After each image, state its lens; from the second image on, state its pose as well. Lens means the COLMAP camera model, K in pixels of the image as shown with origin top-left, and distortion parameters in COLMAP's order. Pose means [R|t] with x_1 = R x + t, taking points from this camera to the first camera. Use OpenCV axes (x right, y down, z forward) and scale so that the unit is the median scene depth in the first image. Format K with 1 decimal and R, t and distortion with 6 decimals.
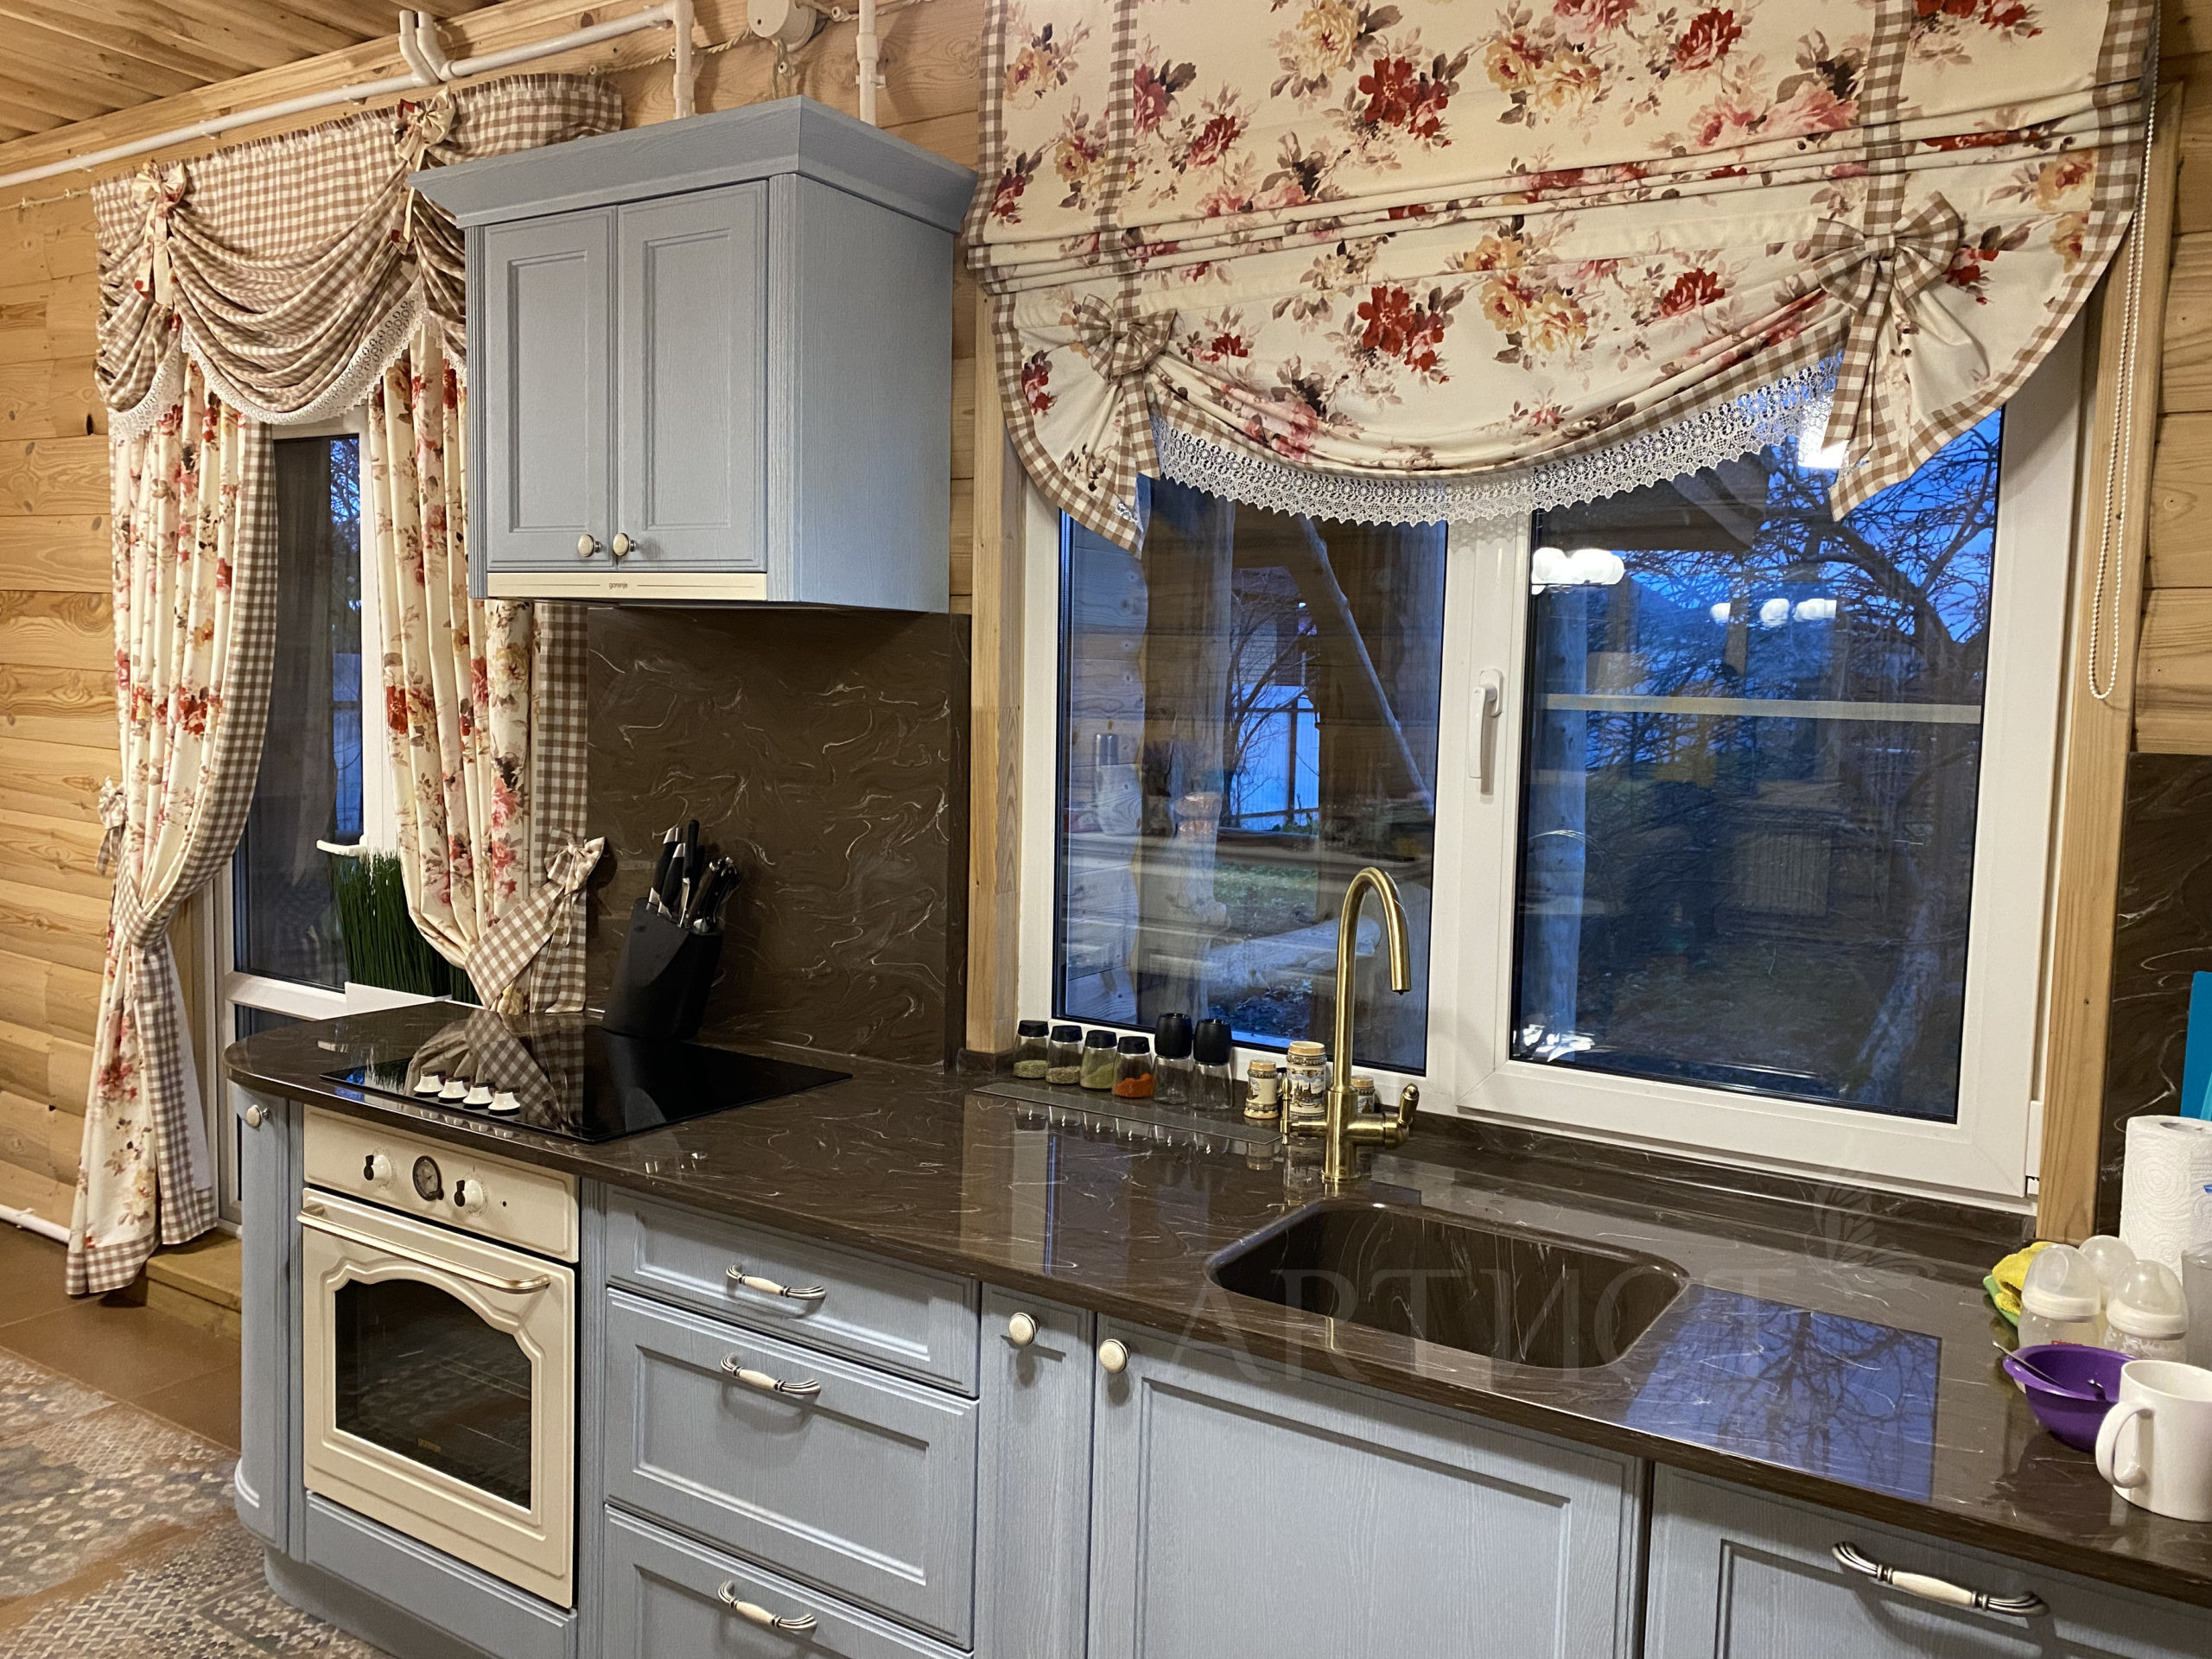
lens RADIAL K [[1701.0, 0, 1138.2], [0, 1701.0, 834.7], [0, 0, 1]] dist [0.011573, -0.004113]
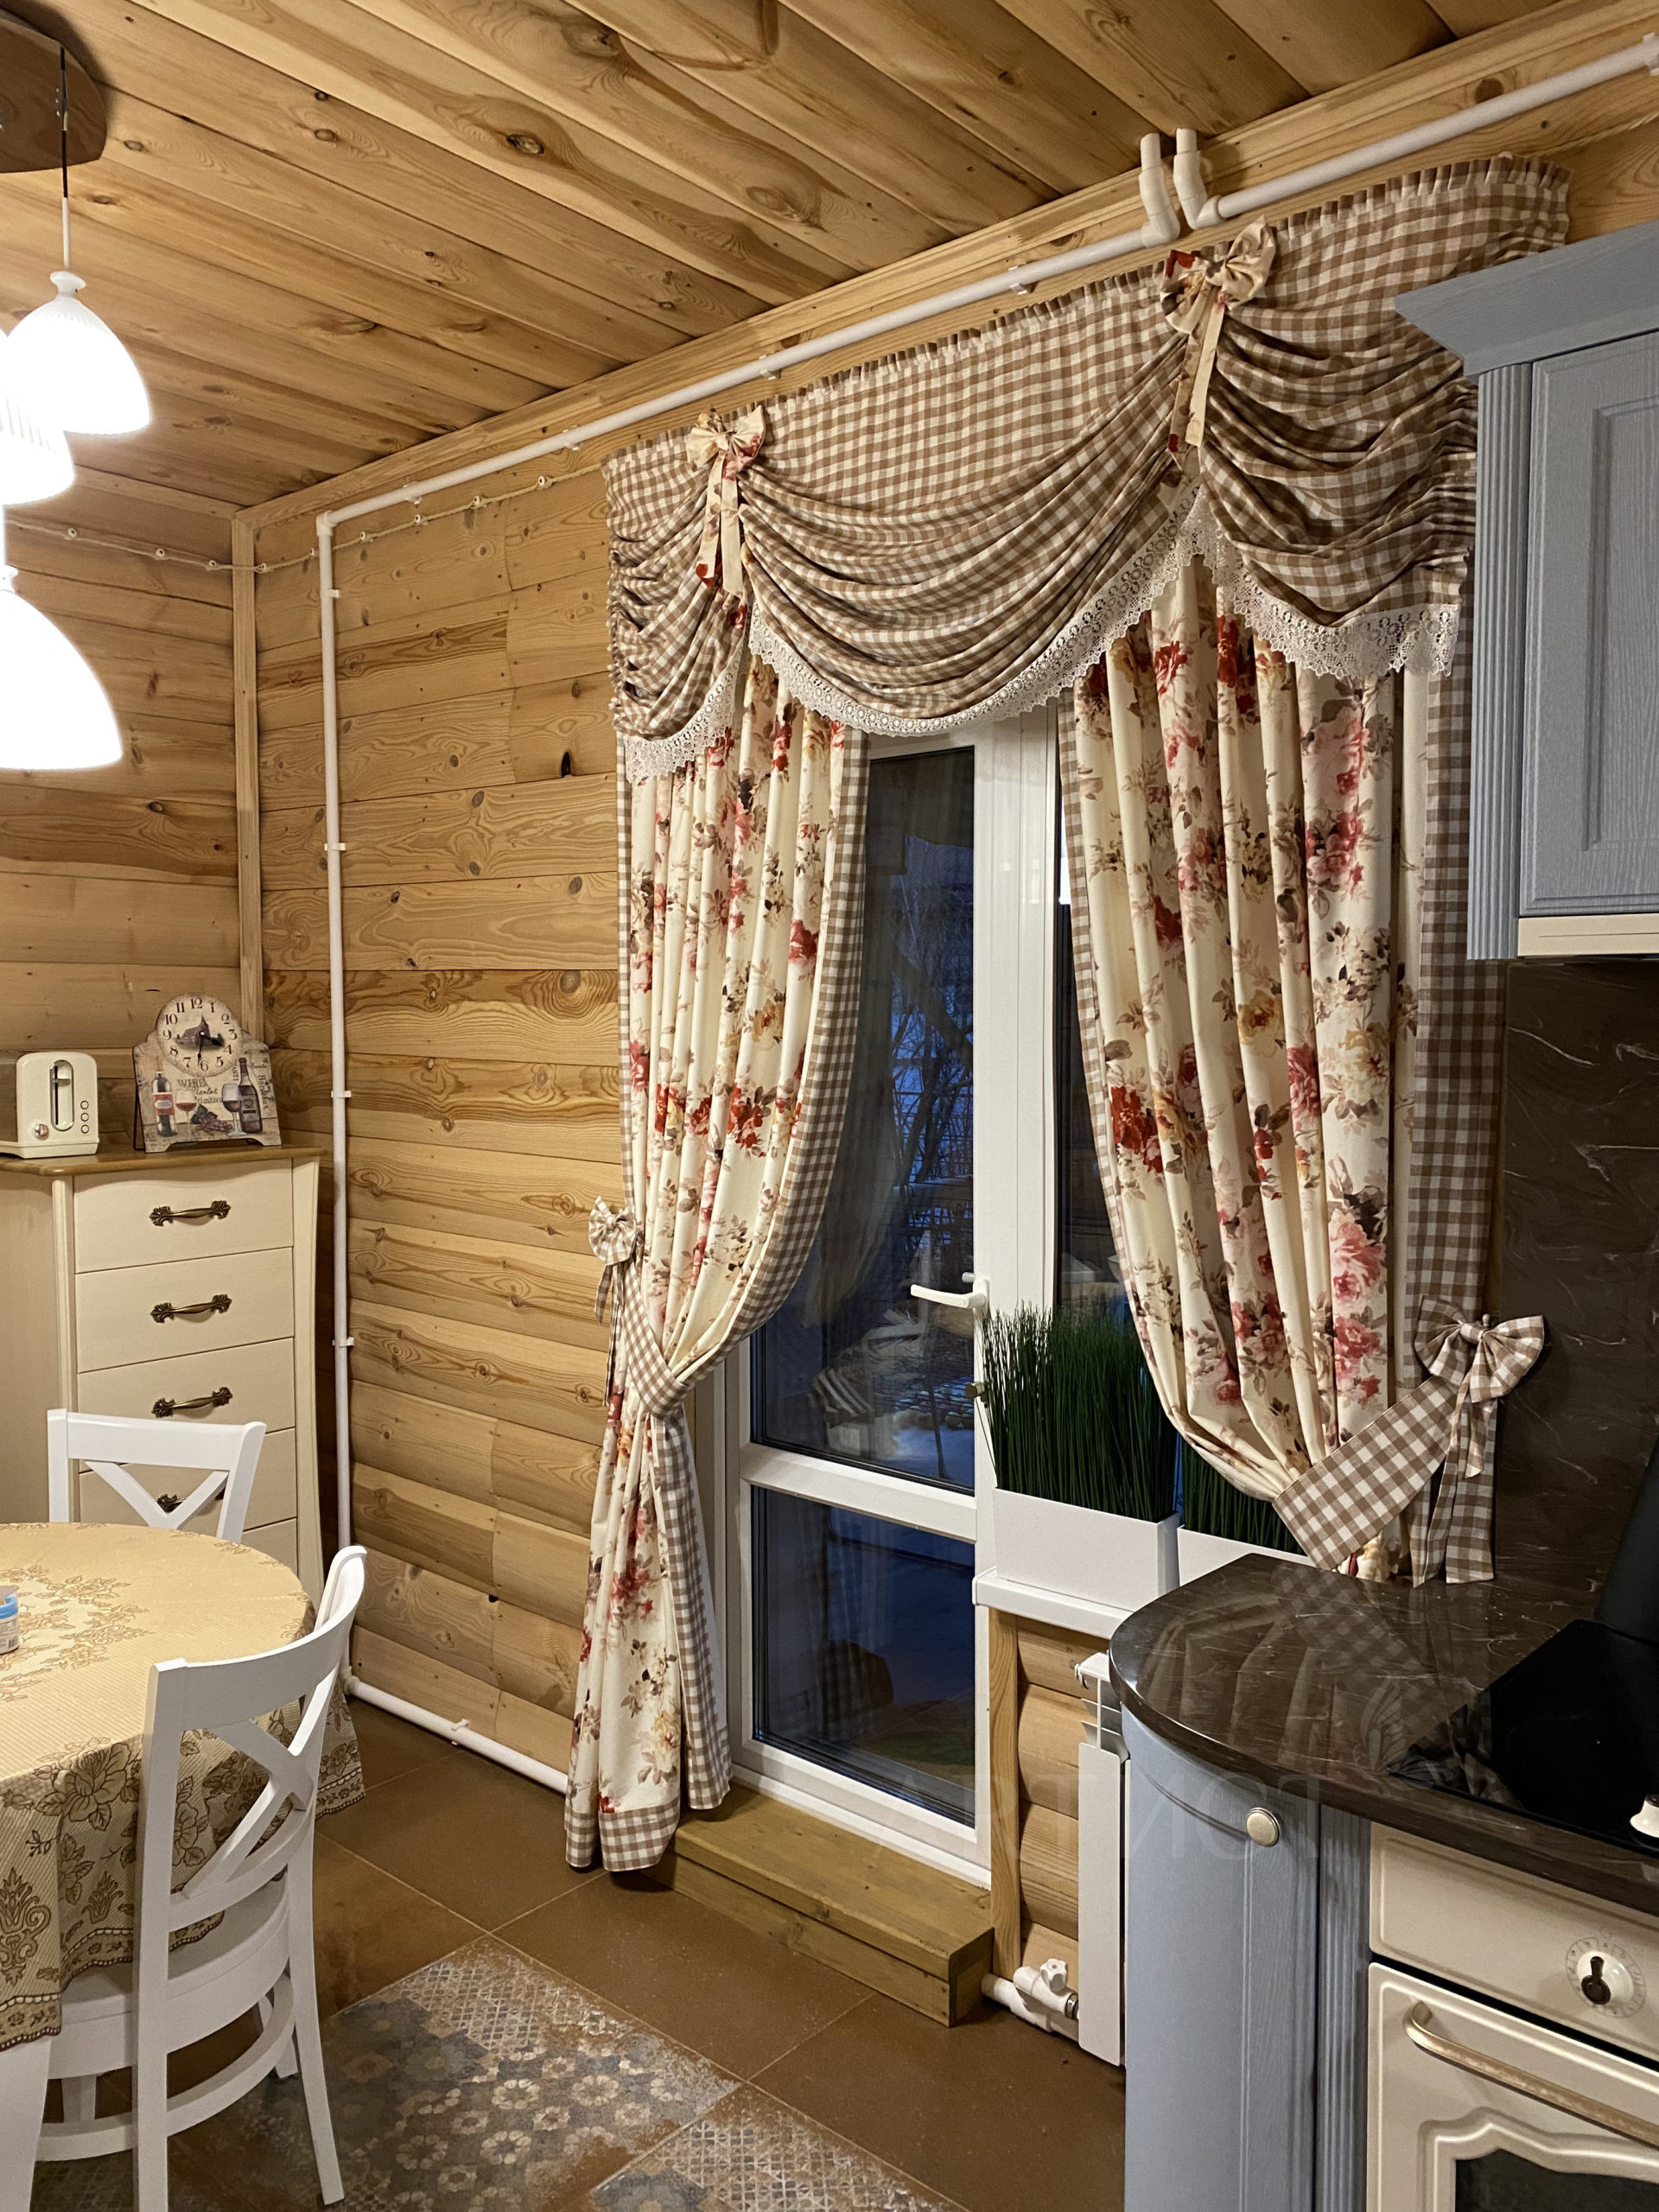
lens RADIAL K [[1664.8, 0, 829.5], [0, 1664.8, 1106.0], [0, 0, 1]] dist [0.073937, -0.117938]
pose [[0.985341, -0.023169, -0.169013, -0.406236], [0.016918, 0.999122, -0.038333, -0.050647], [0.169753, 0.034912, 0.984868, 0.274307]]
